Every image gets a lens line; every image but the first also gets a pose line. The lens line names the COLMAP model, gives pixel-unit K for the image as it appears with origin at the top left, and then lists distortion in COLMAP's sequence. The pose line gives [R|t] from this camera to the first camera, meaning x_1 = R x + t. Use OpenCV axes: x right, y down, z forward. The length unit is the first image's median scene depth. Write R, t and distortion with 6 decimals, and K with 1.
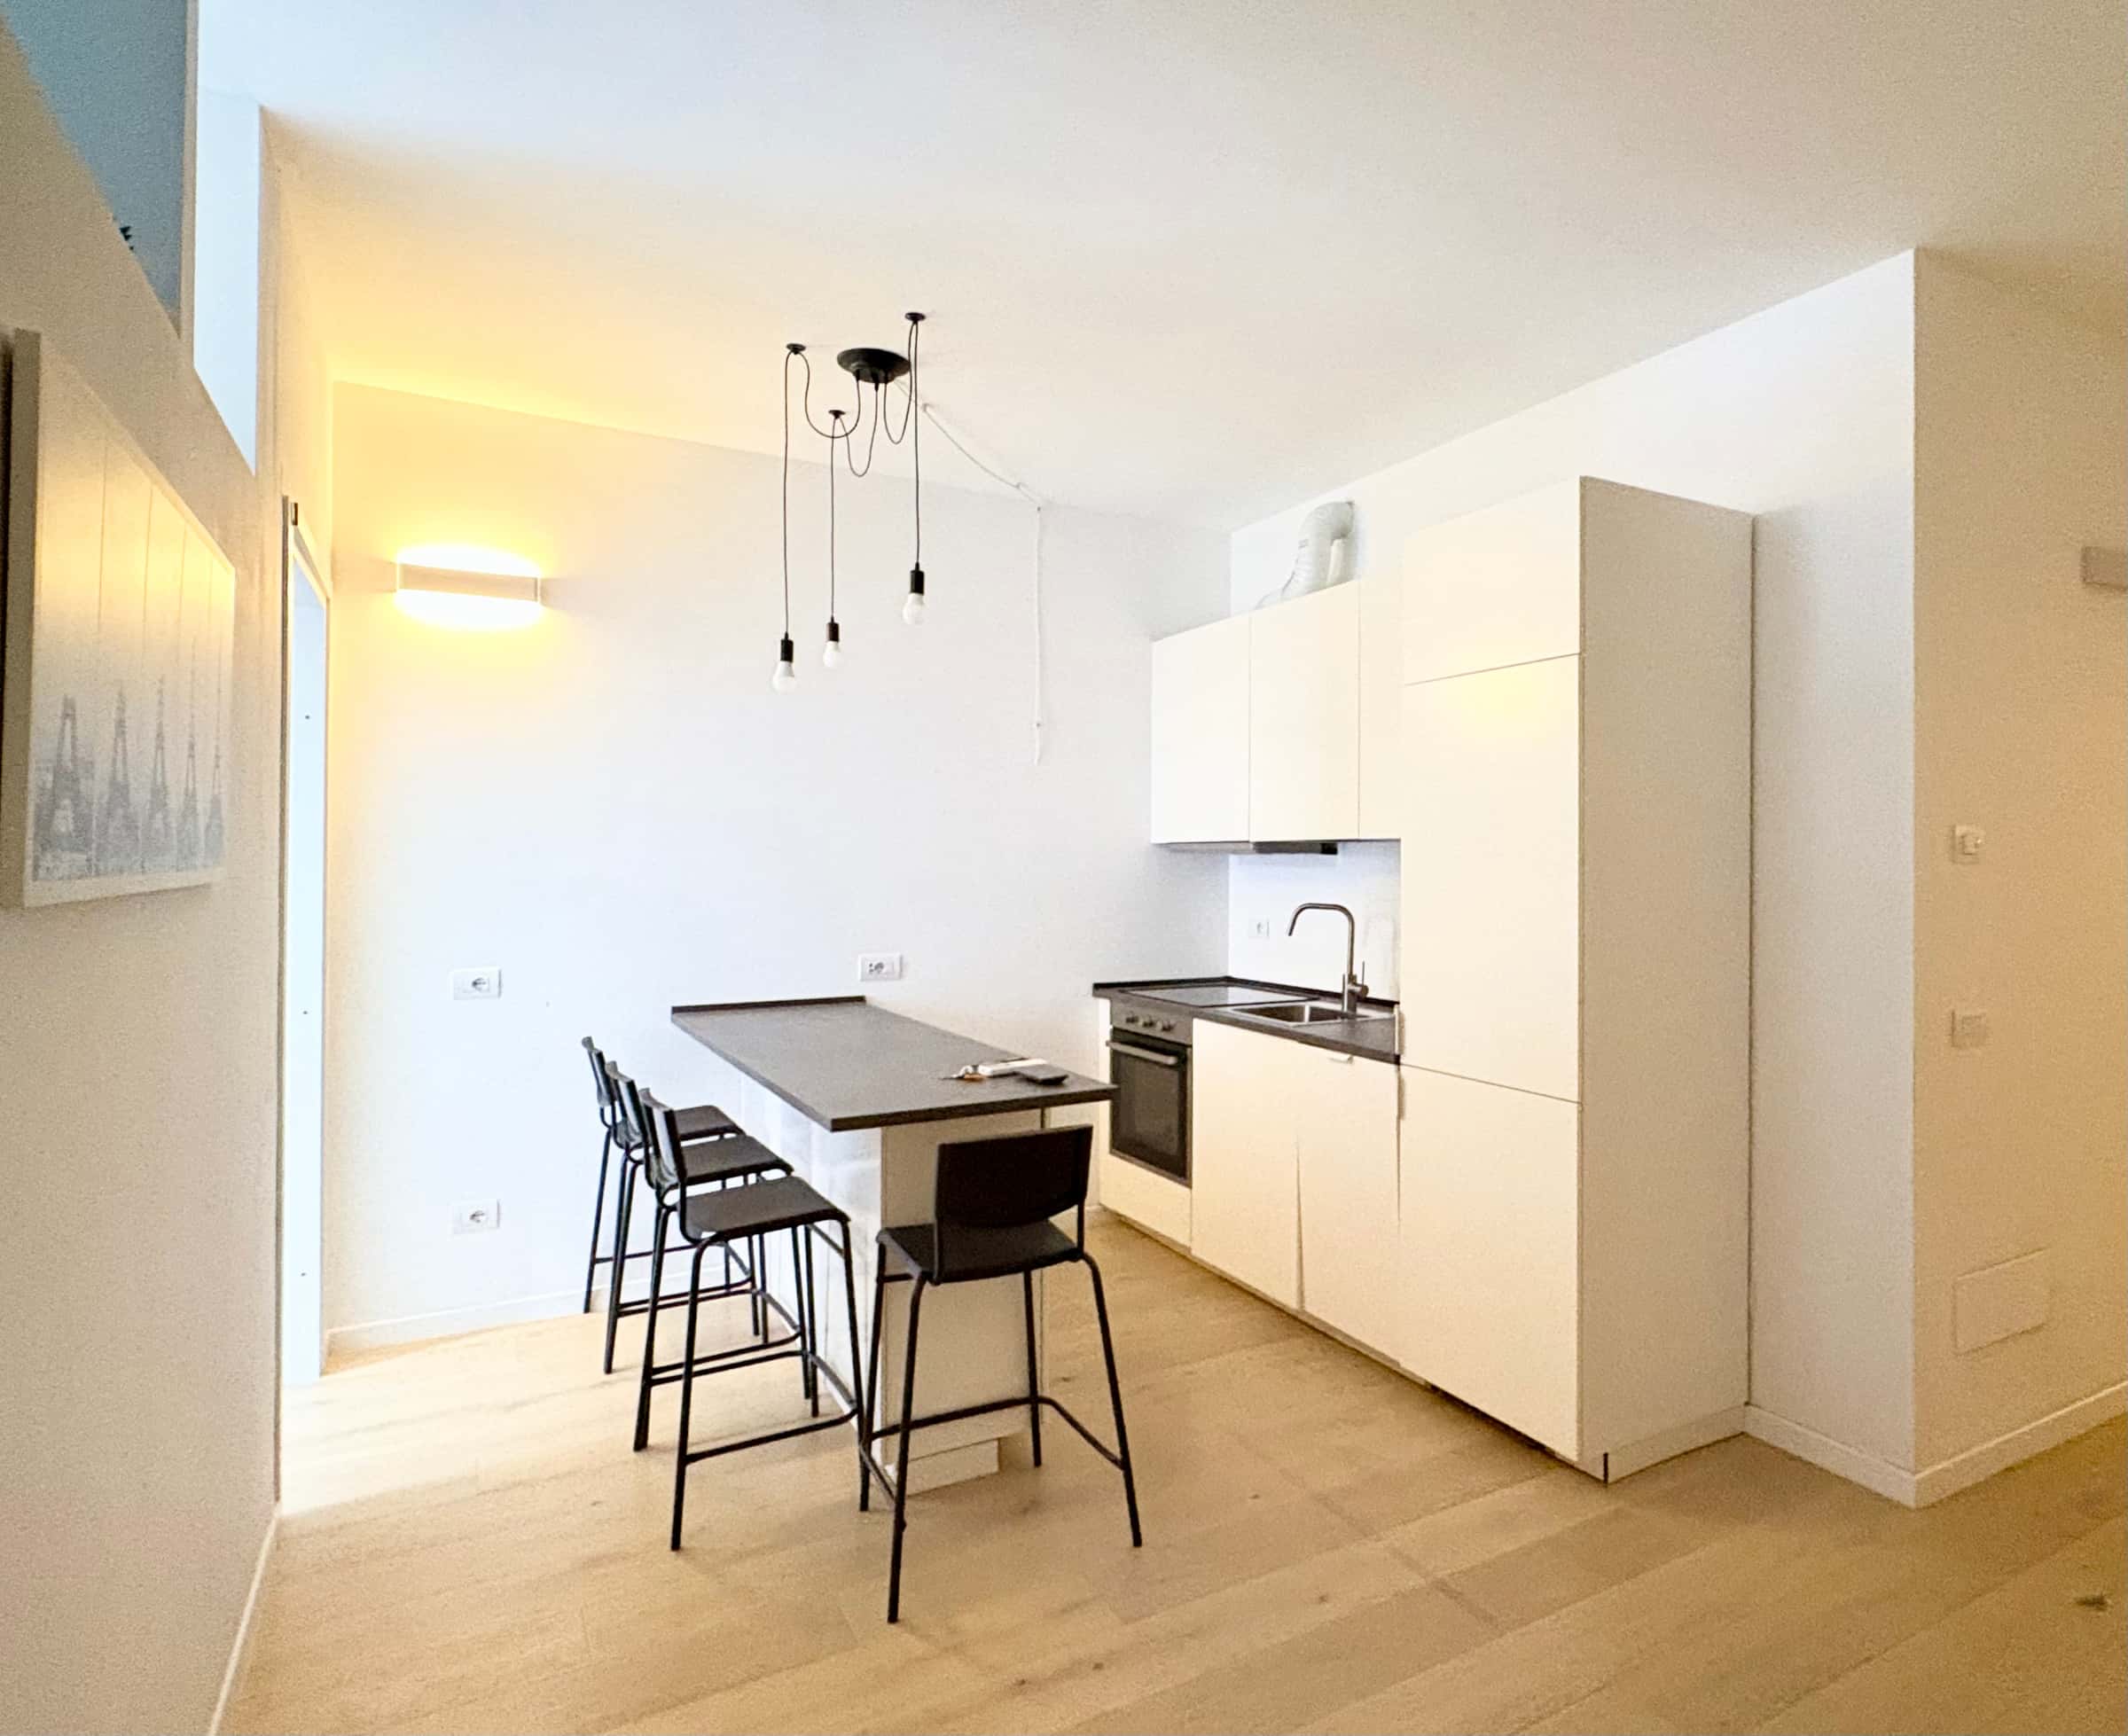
lens RADIAL K [[1213.0, 0, 1184.5], [0, 1213.0, 852.4], [0, 0, 1]] dist [0.002146, -0.000063]
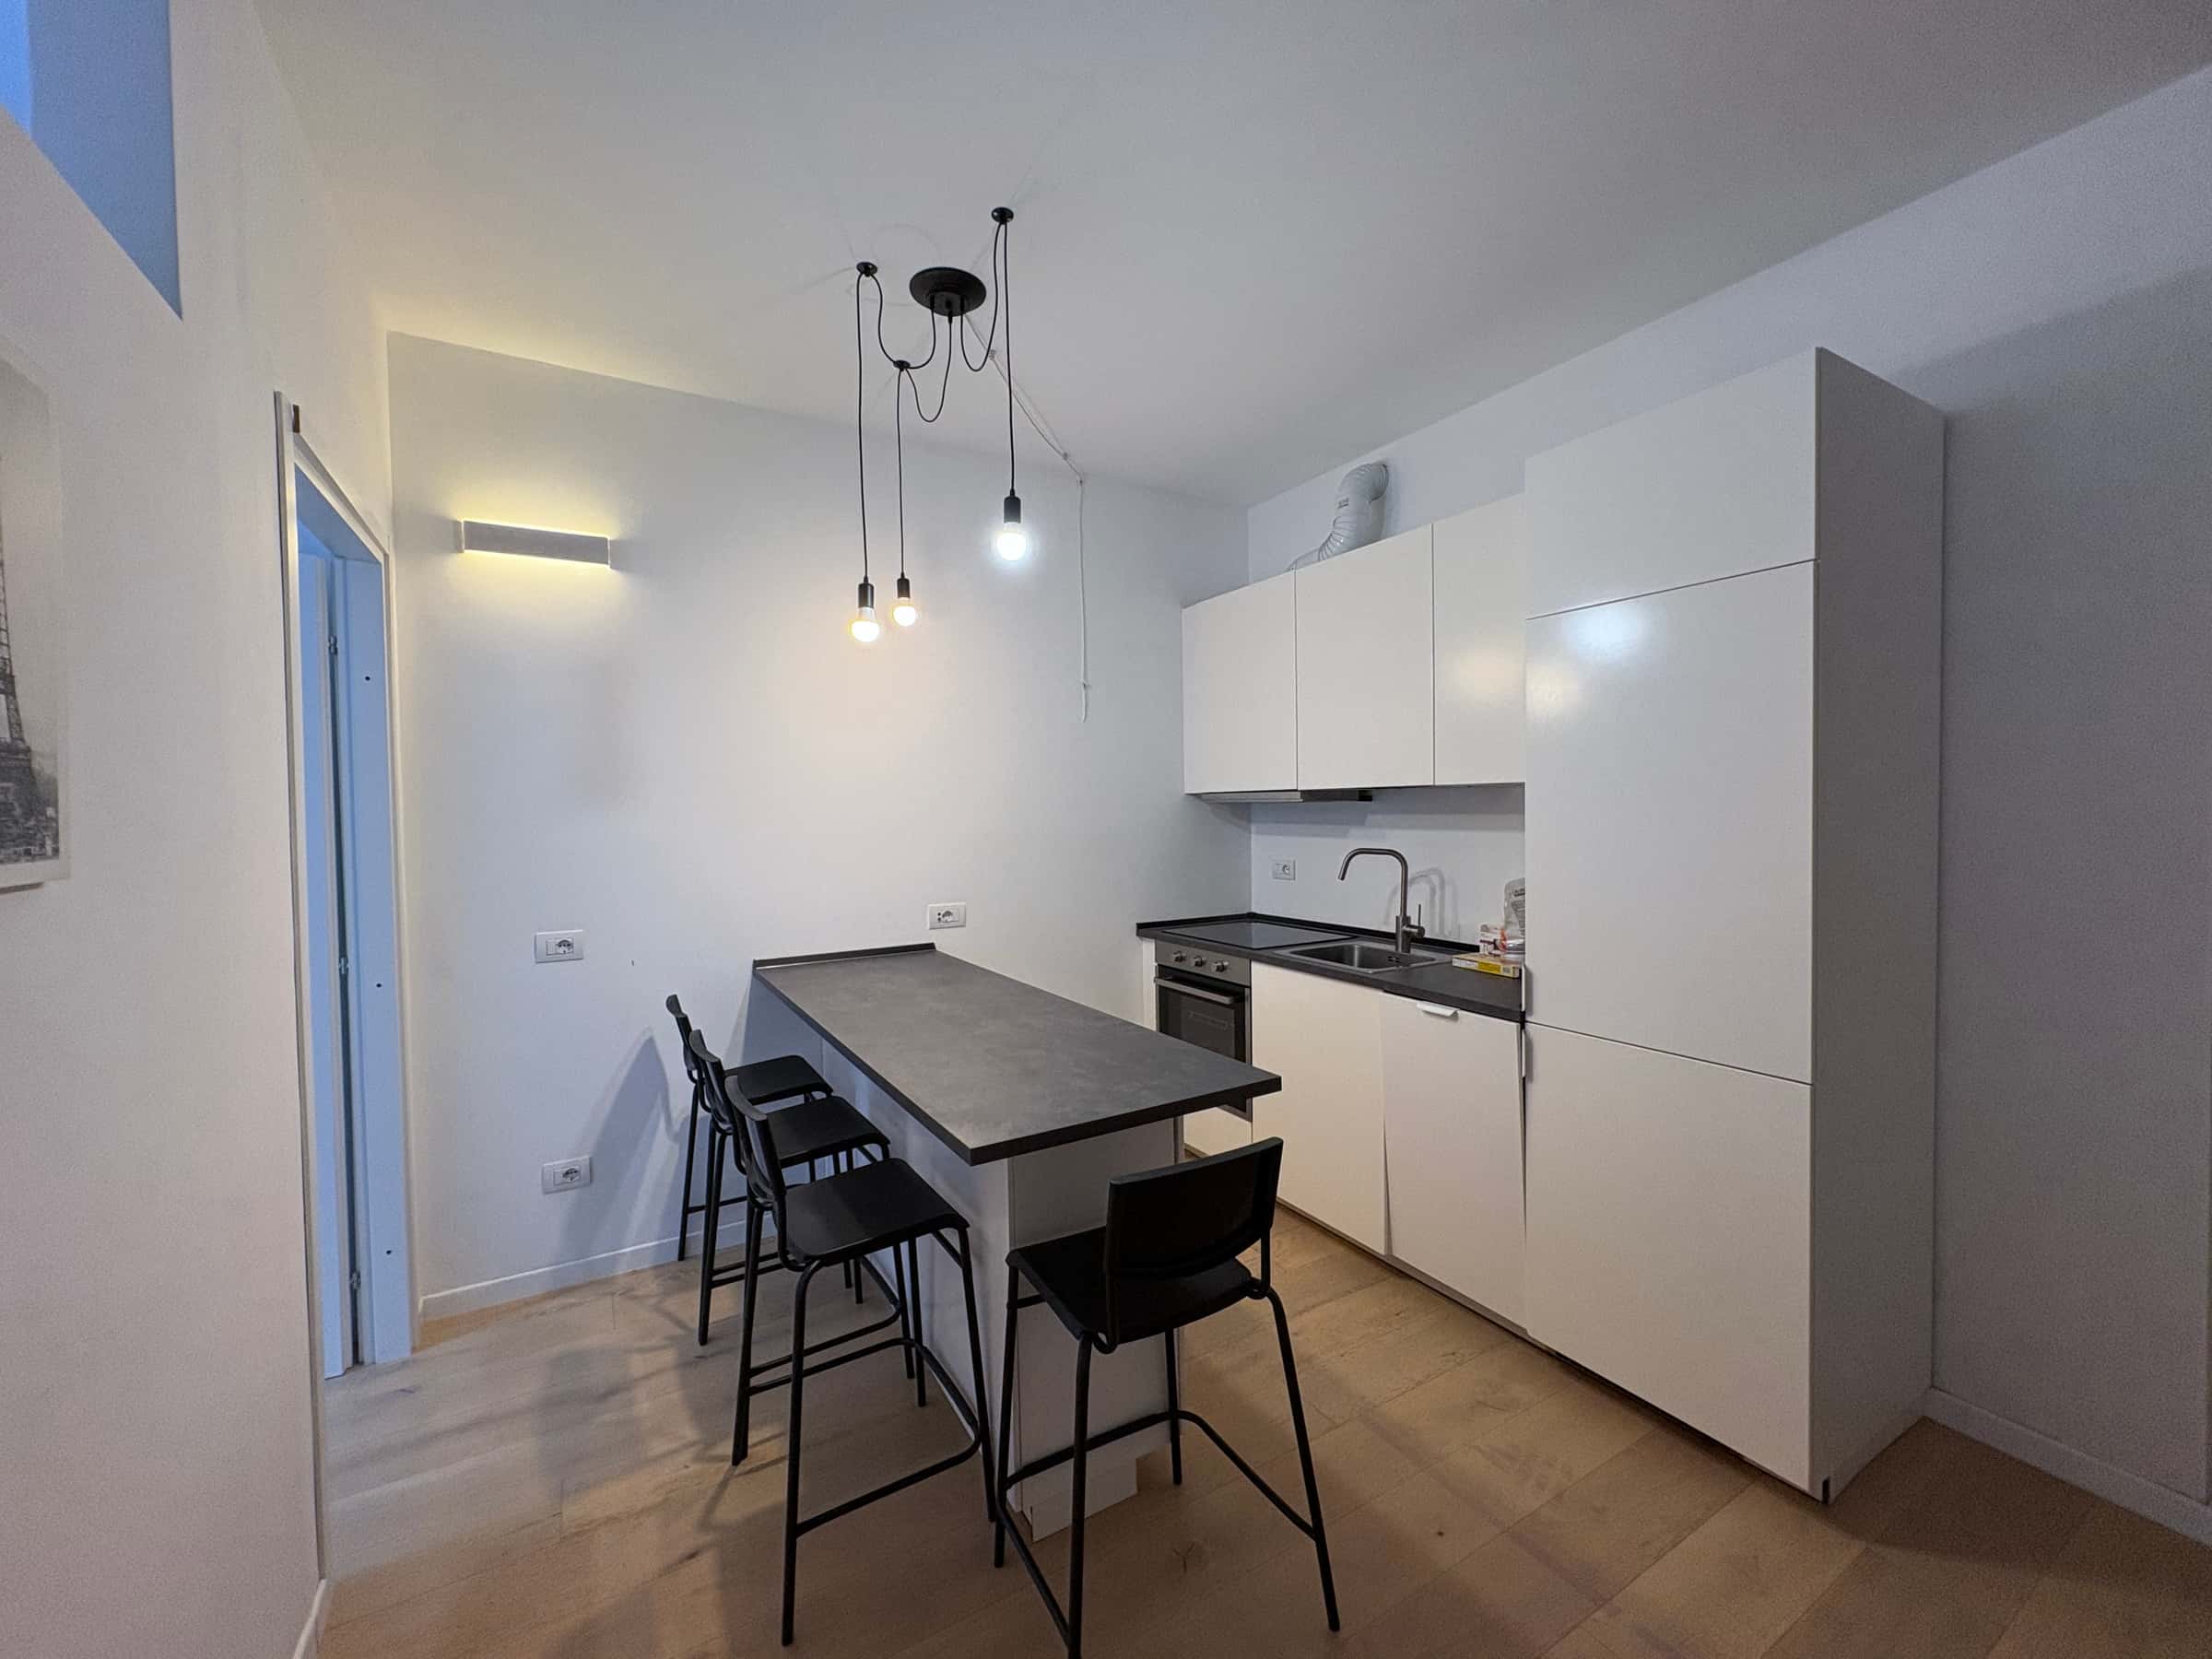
lens RADIAL K [[878.2, 0, 1103.2], [0, 878.2, 827.2], [0, 0, 1]] dist [0.000236, 0.000018]
pose [[0.999784, -0.018968, -0.008549, -0.142548], [0.019220, 0.999352, 0.030442, -0.004468], [0.007966, -0.030599, 0.999500, 0.316115]]
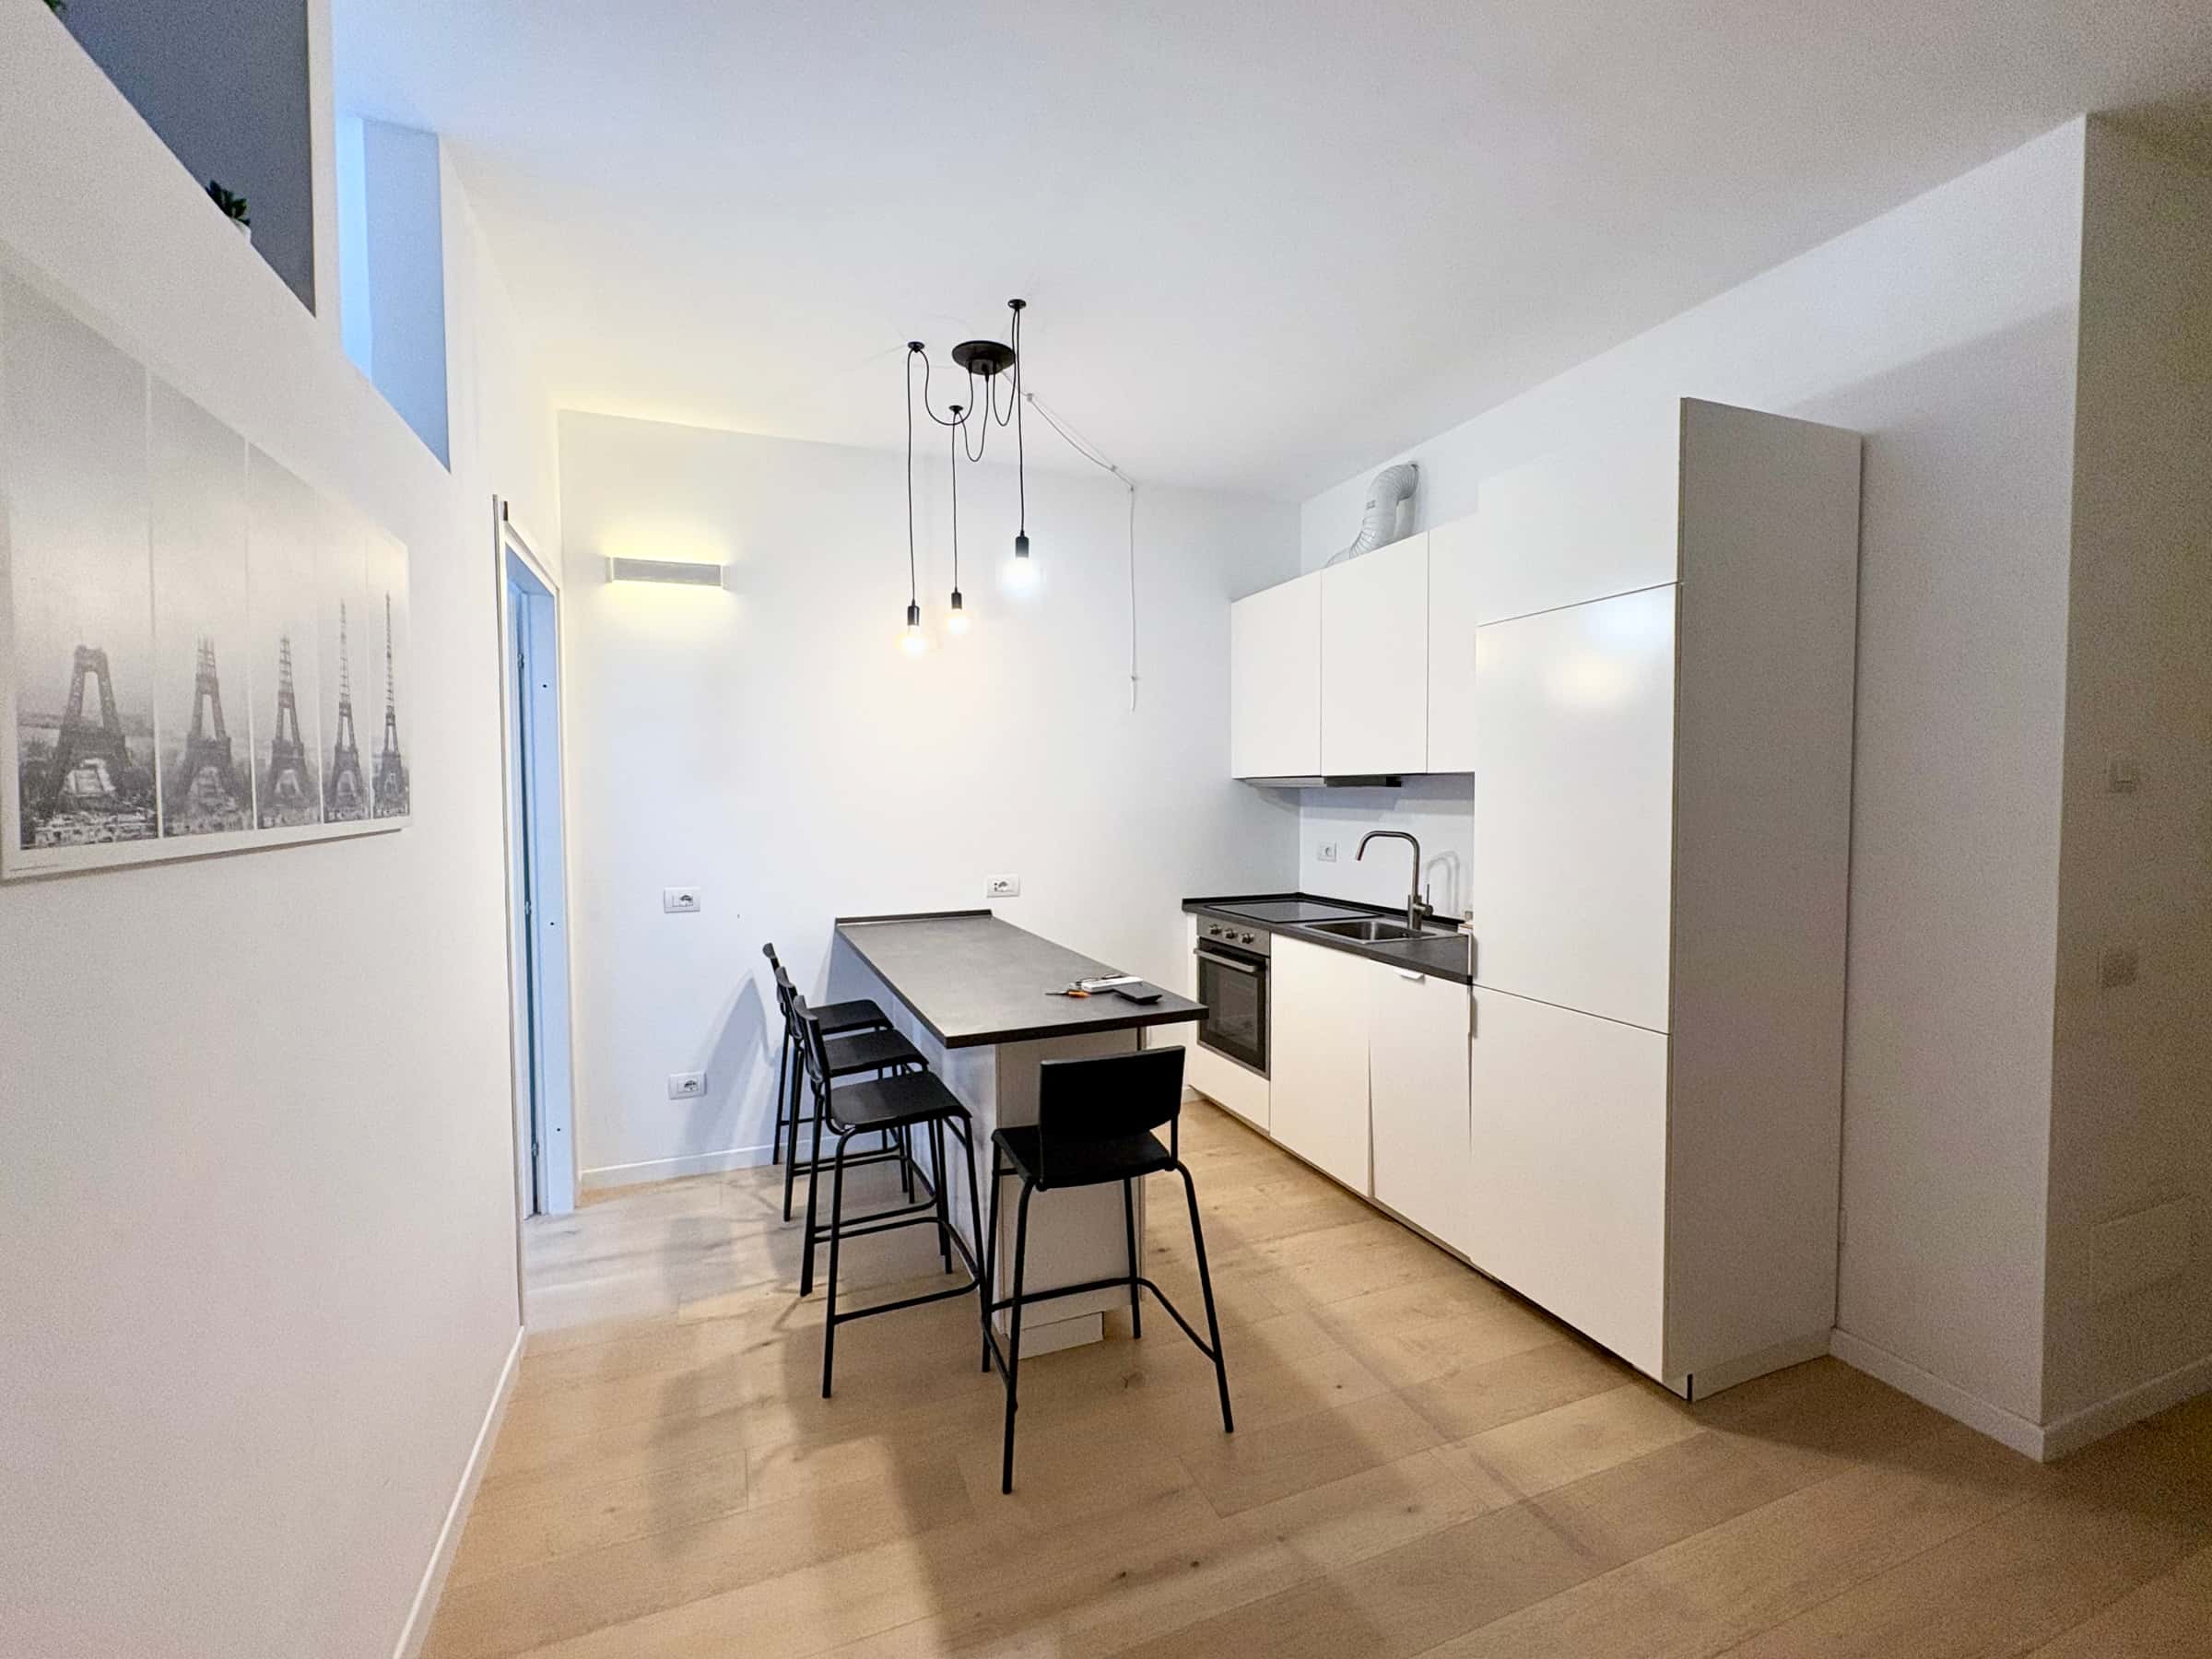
lens RADIAL K [[944.7, 0, 1102.1], [0, 944.7, 827.1], [0, 0, 1]] dist [0.000505, 0.000917]
pose [[0.987625, -0.004462, -0.156771, -0.012654], [0.011677, 0.998913, 0.045134, -0.004918], [0.156399, -0.046406, 0.986603, 0.136545]]
